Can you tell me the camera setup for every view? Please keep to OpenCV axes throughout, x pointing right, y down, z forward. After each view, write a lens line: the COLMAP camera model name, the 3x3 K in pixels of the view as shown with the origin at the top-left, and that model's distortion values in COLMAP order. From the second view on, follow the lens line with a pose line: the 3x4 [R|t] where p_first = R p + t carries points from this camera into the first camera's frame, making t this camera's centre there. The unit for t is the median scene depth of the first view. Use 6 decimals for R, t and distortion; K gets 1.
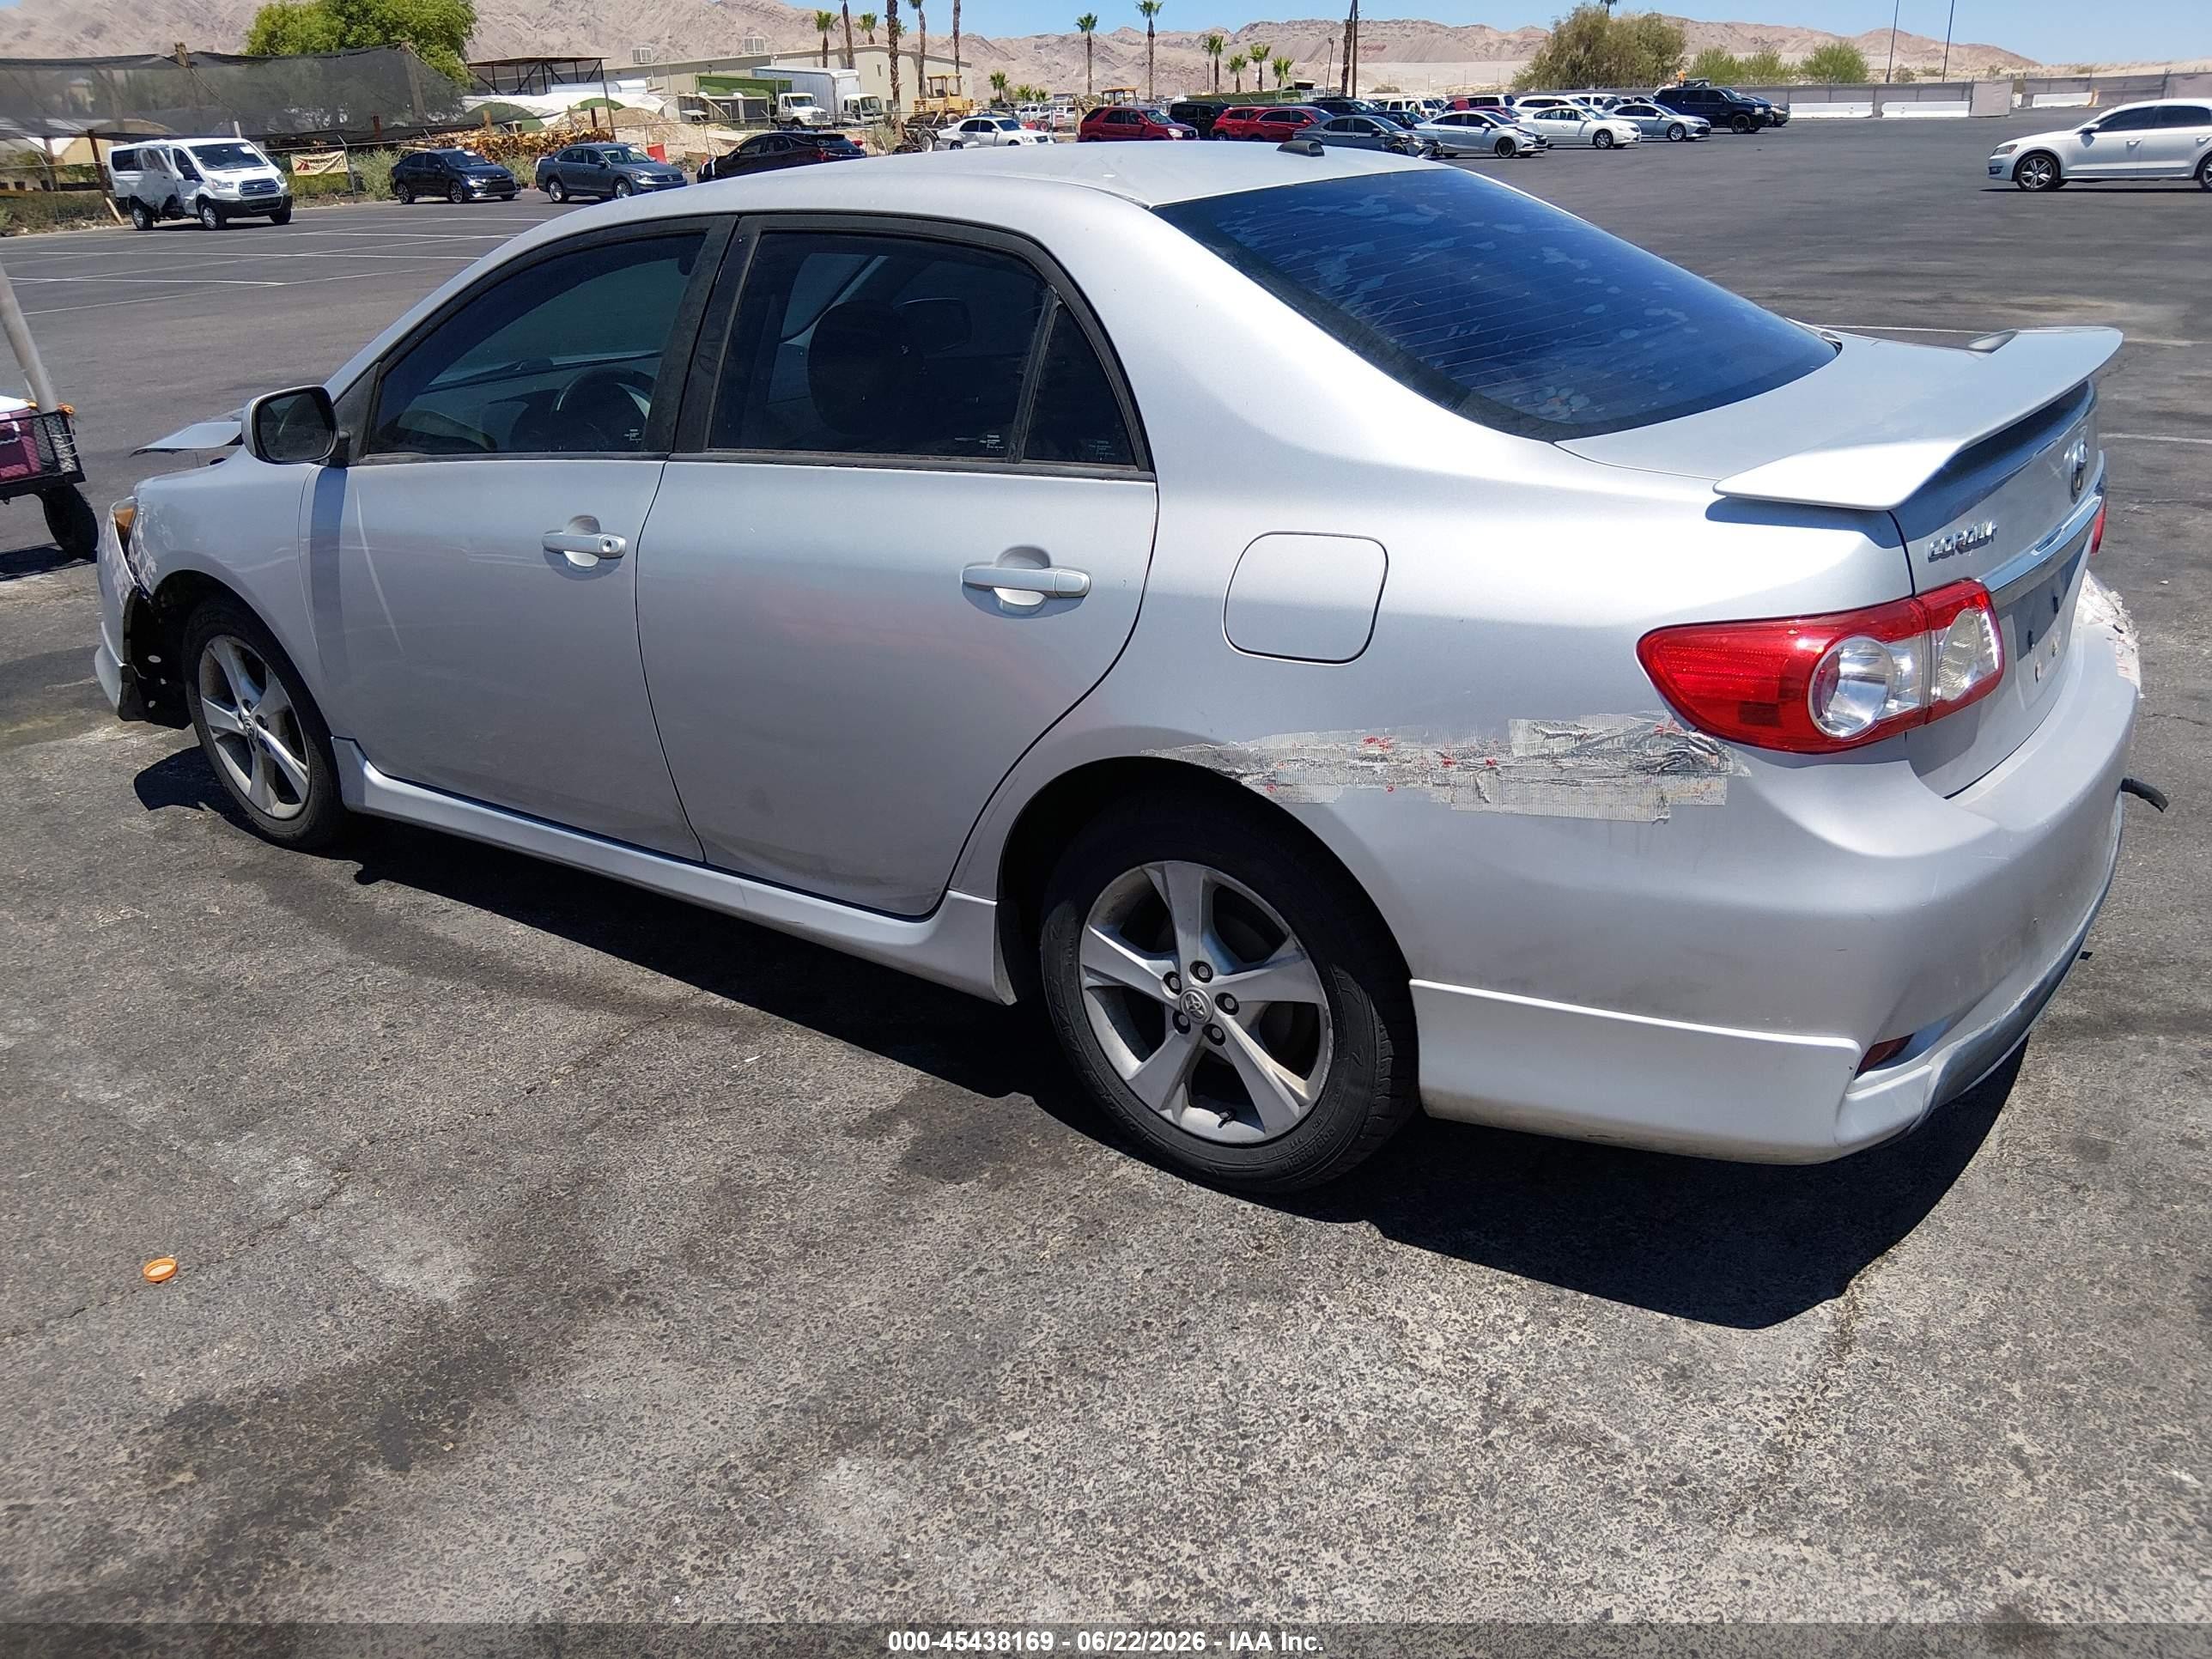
lens RADIAL K [[1663.2, 0, 1106.0], [0, 1663.2, 829.5], [0, 0, 1]] dist [0.110596, -0.202972]
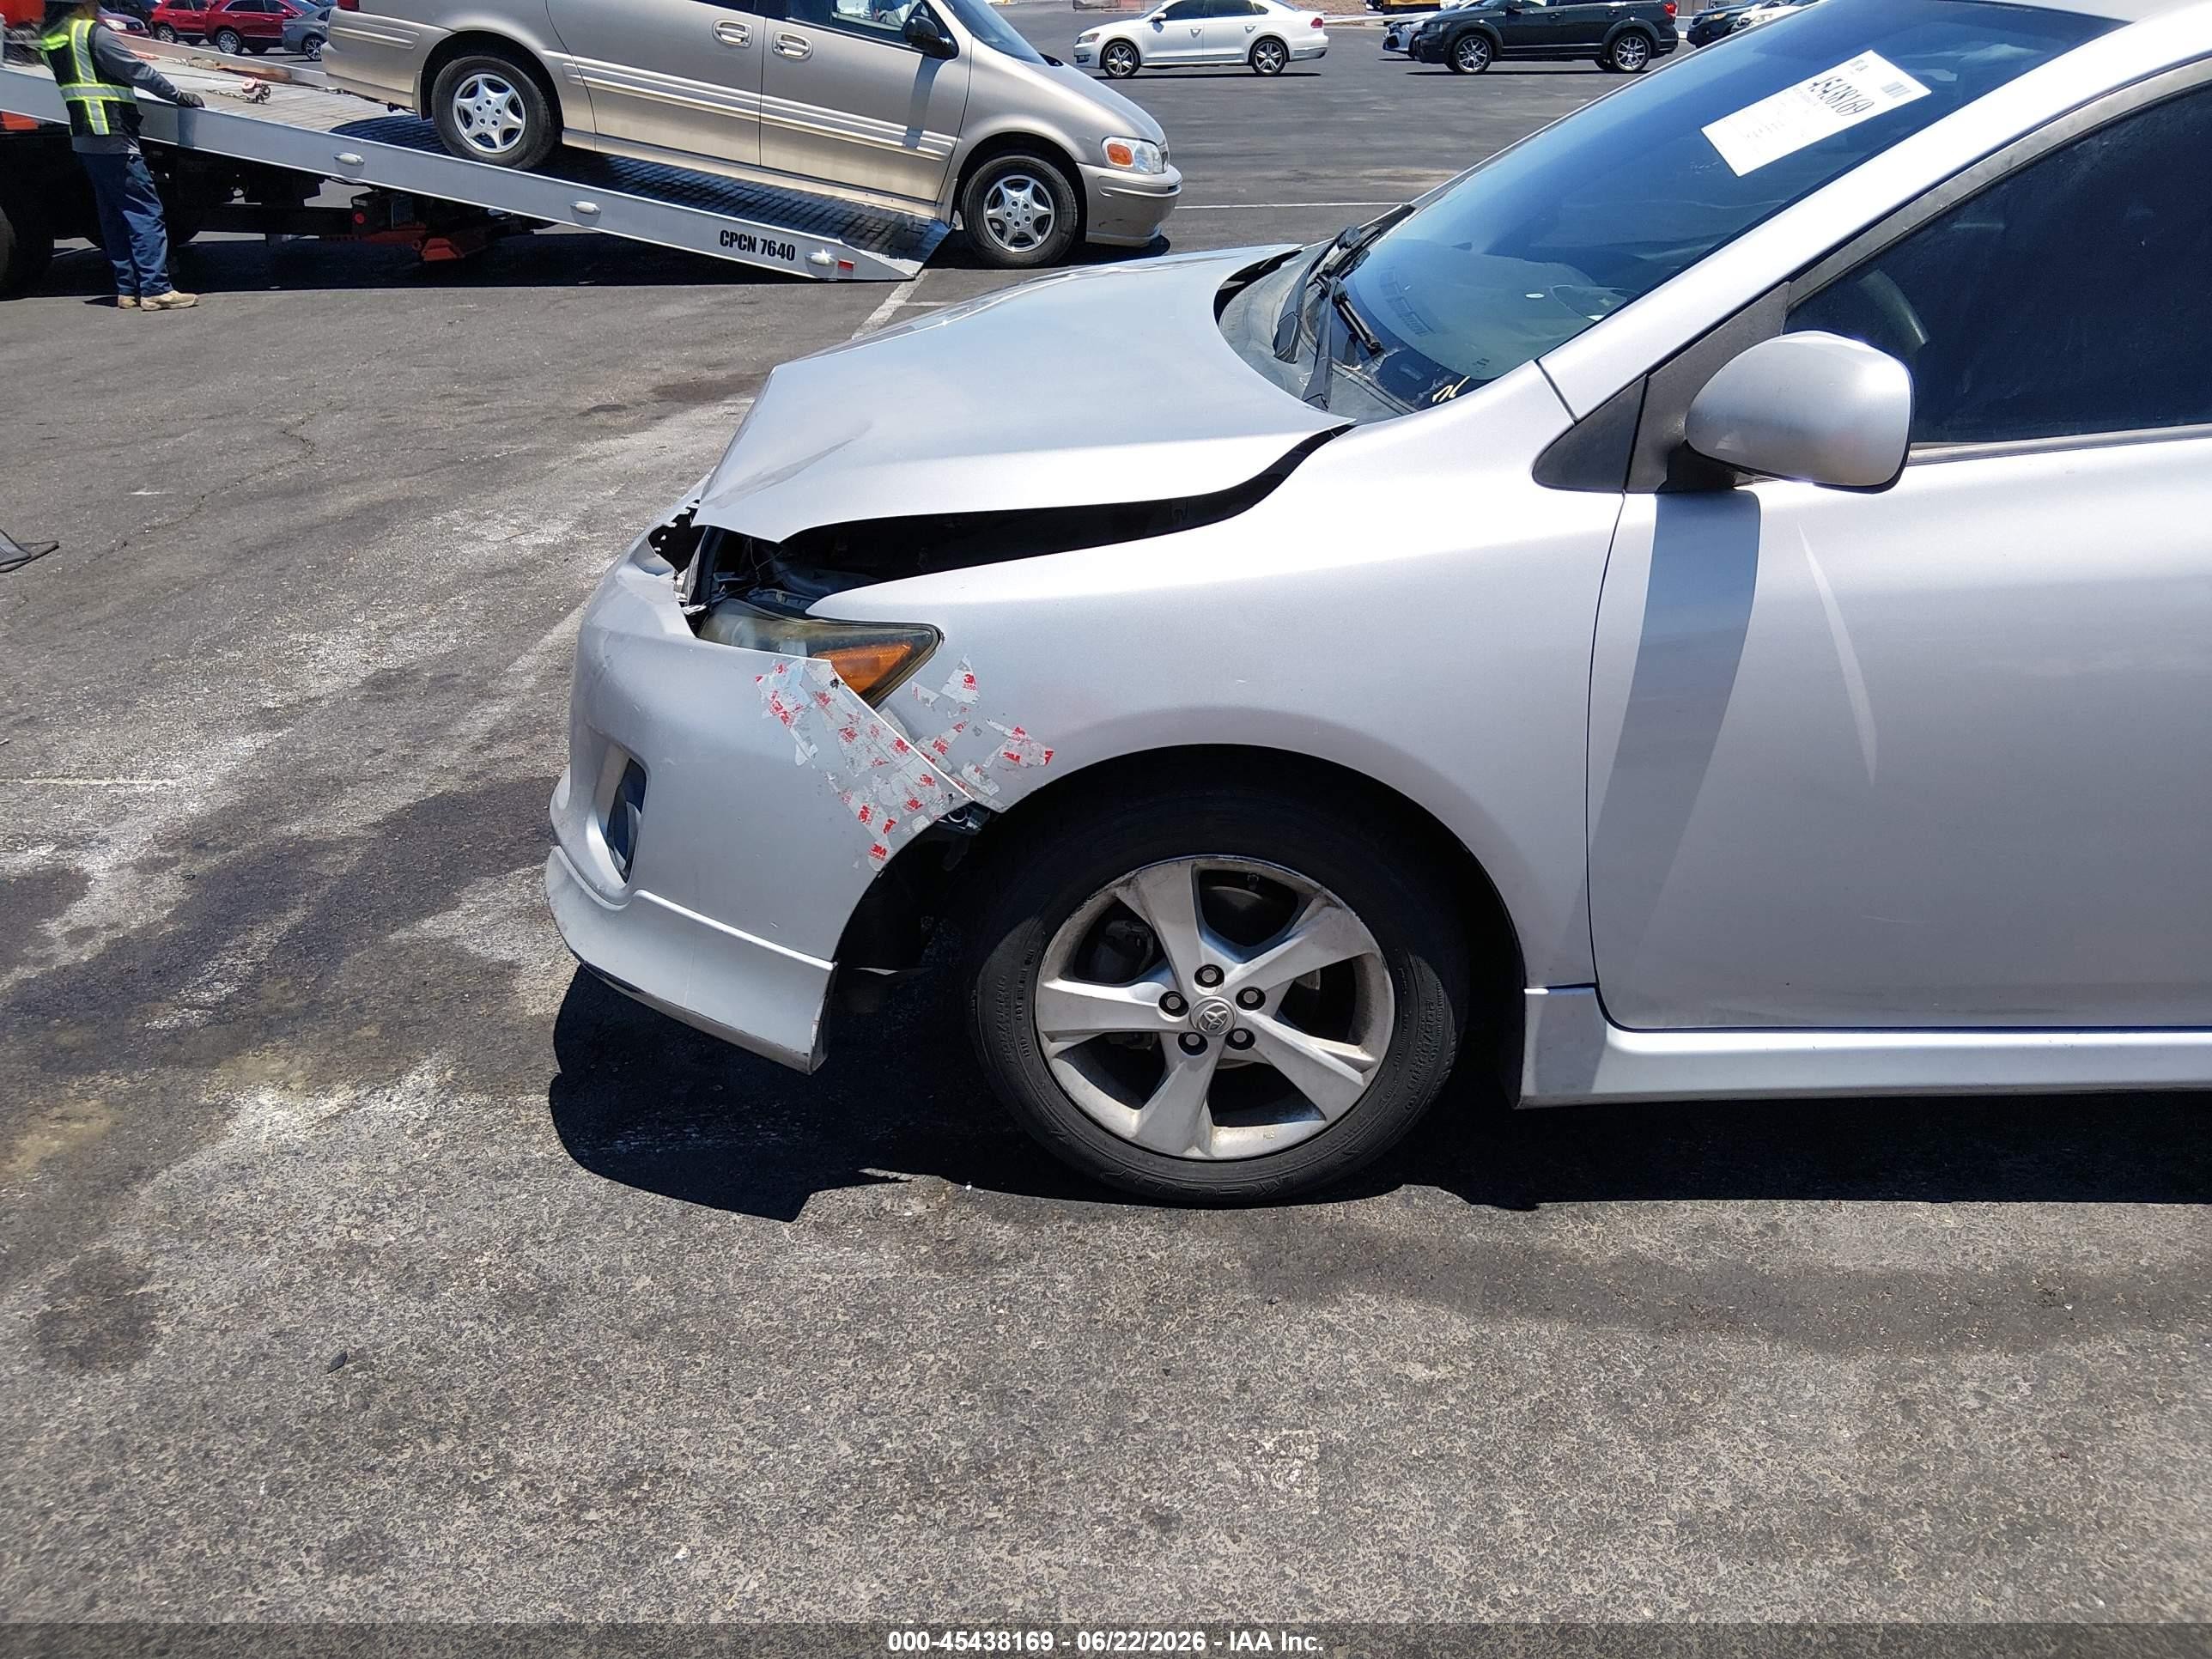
lens RADIAL K [[1655.1, 0, 1106.0], [0, 1655.1, 829.5], [0, 0, 1]] dist [0.111703, -0.199155]
pose [[0.839433, -0.227441, 0.493581, -1.385822], [0.201080, 0.973744, 0.106721, -0.319066], [-0.504895, 0.009665, 0.863127, 1.004408]]
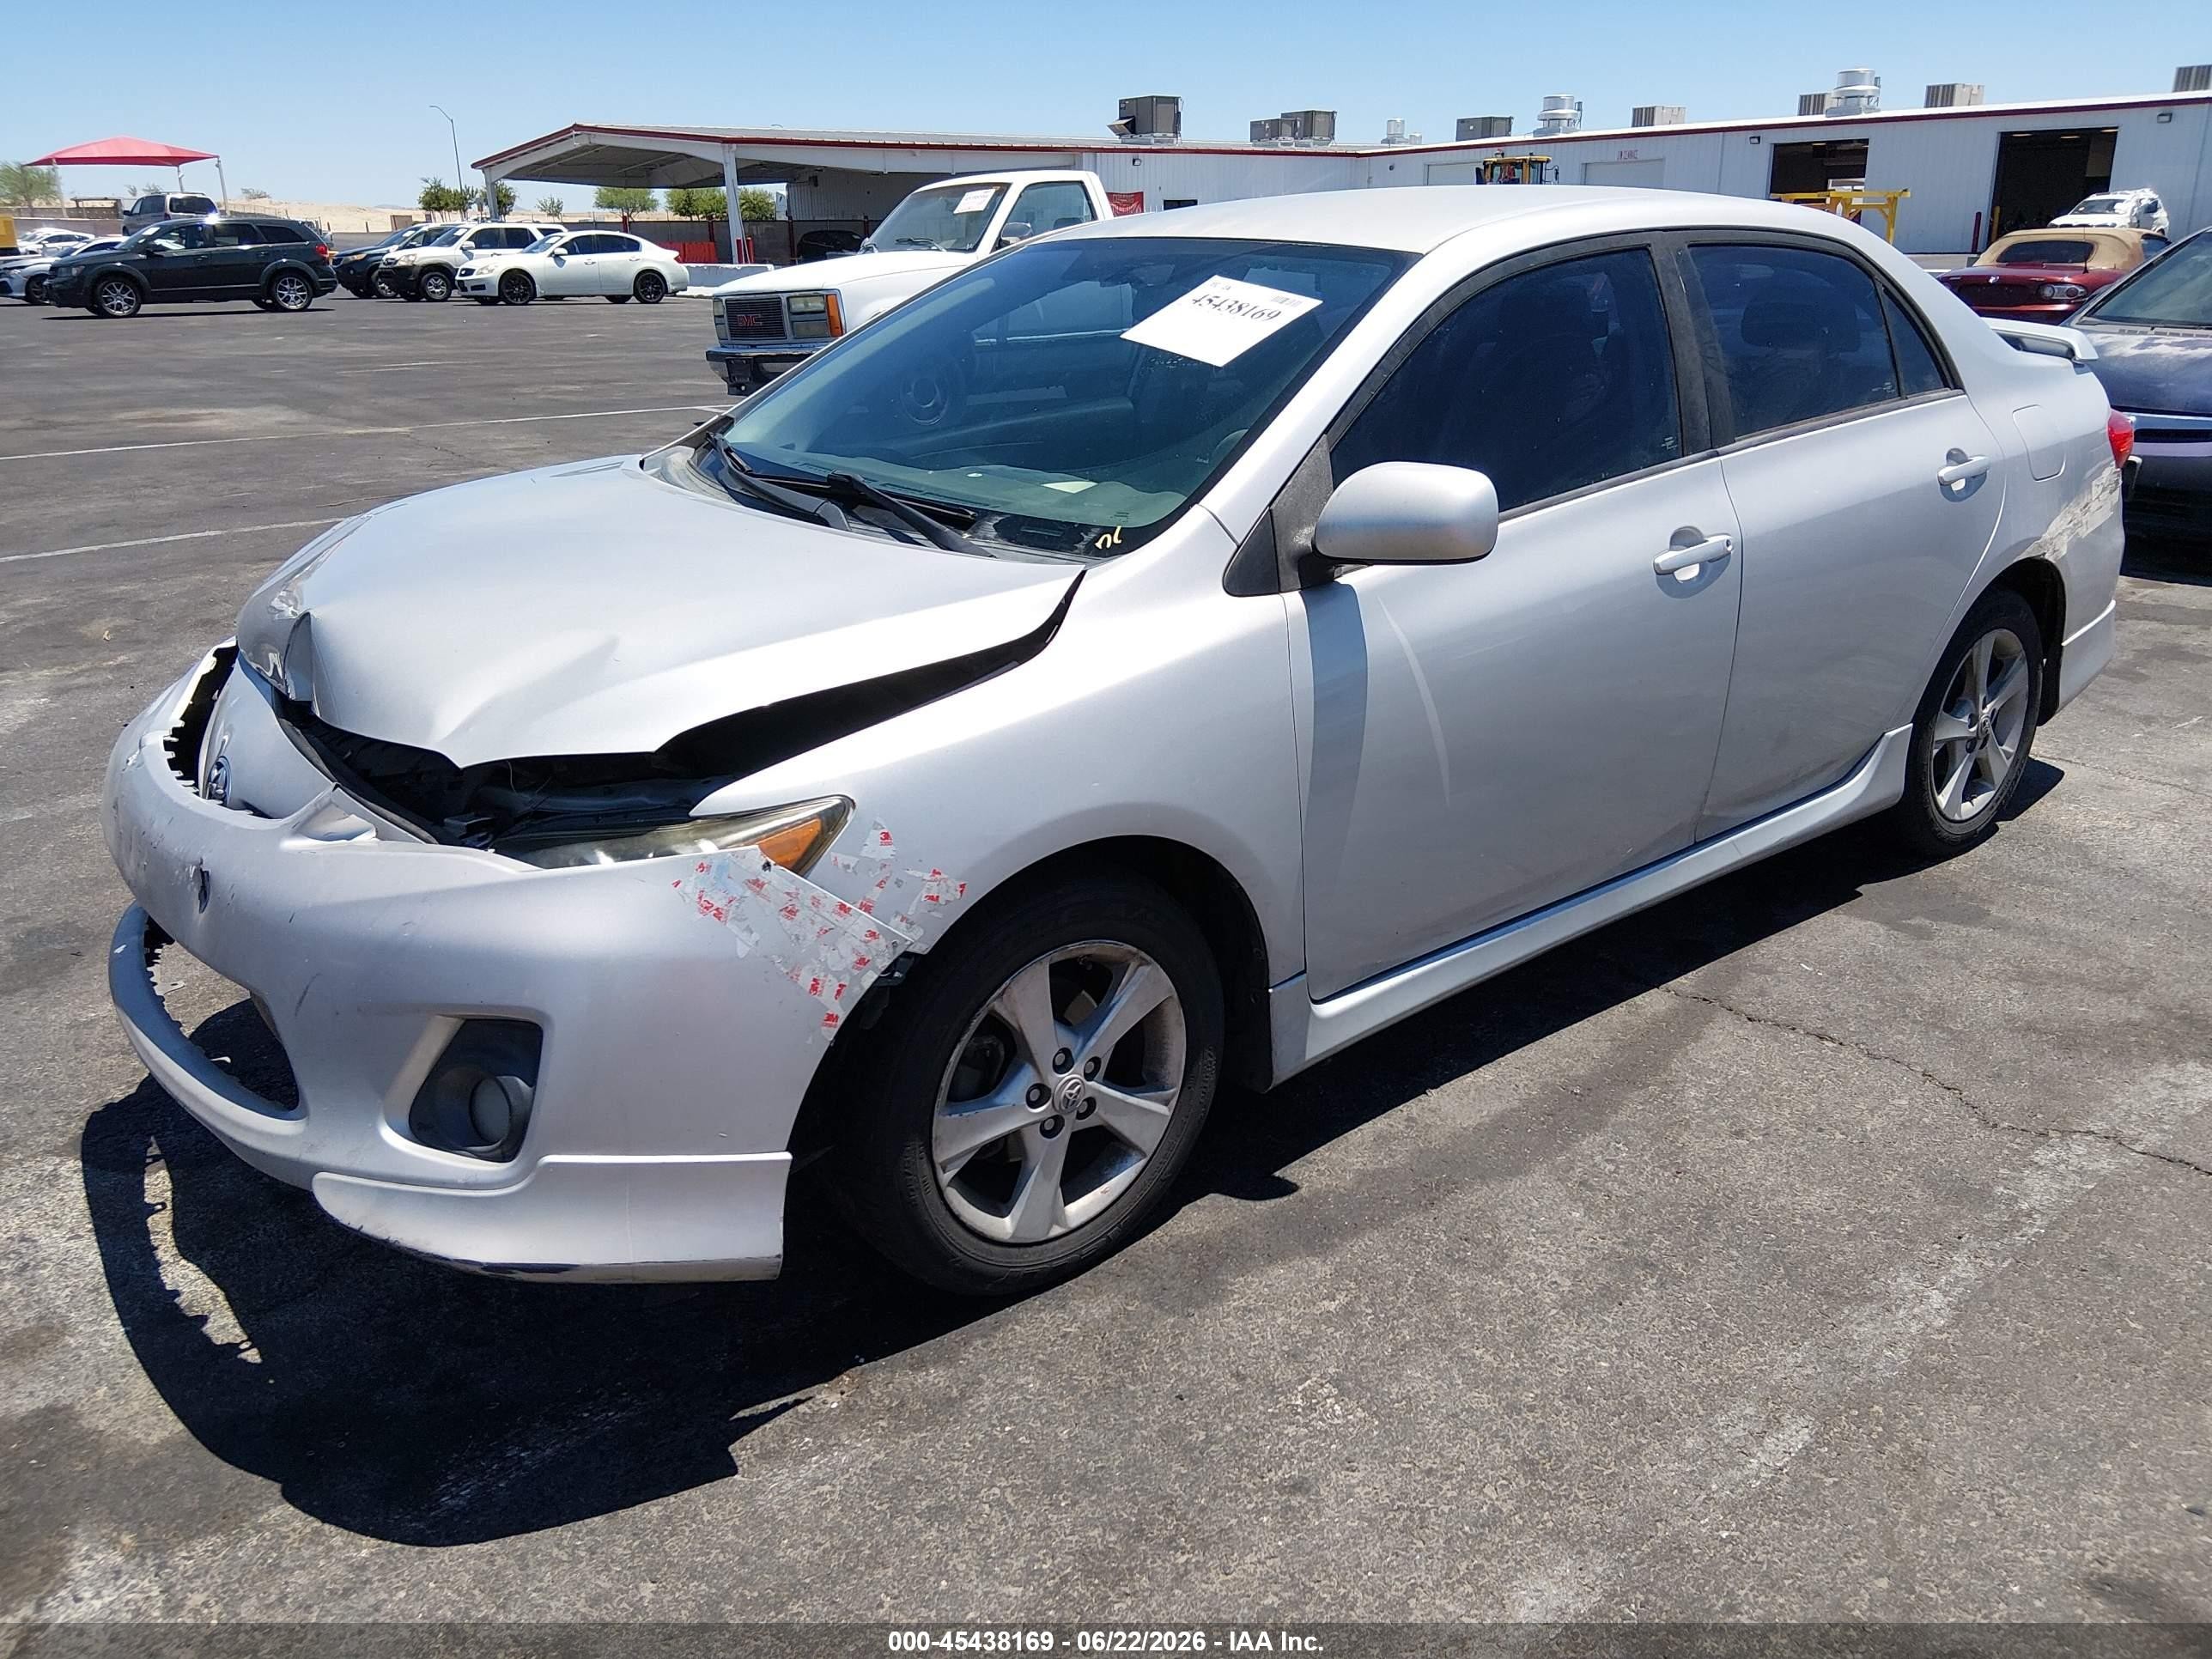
lens RADIAL K [[1646.1, 0, 1089.6], [0, 1646.1, 825.8], [0, 0, 1]] dist [0.090335, -0.144670]
pose [[0.261392, -0.296170, 0.918672, -1.799564], [0.363141, 0.912011, 0.190697, -0.452943], [-0.894317, 0.283760, 0.345943, 1.360166]]
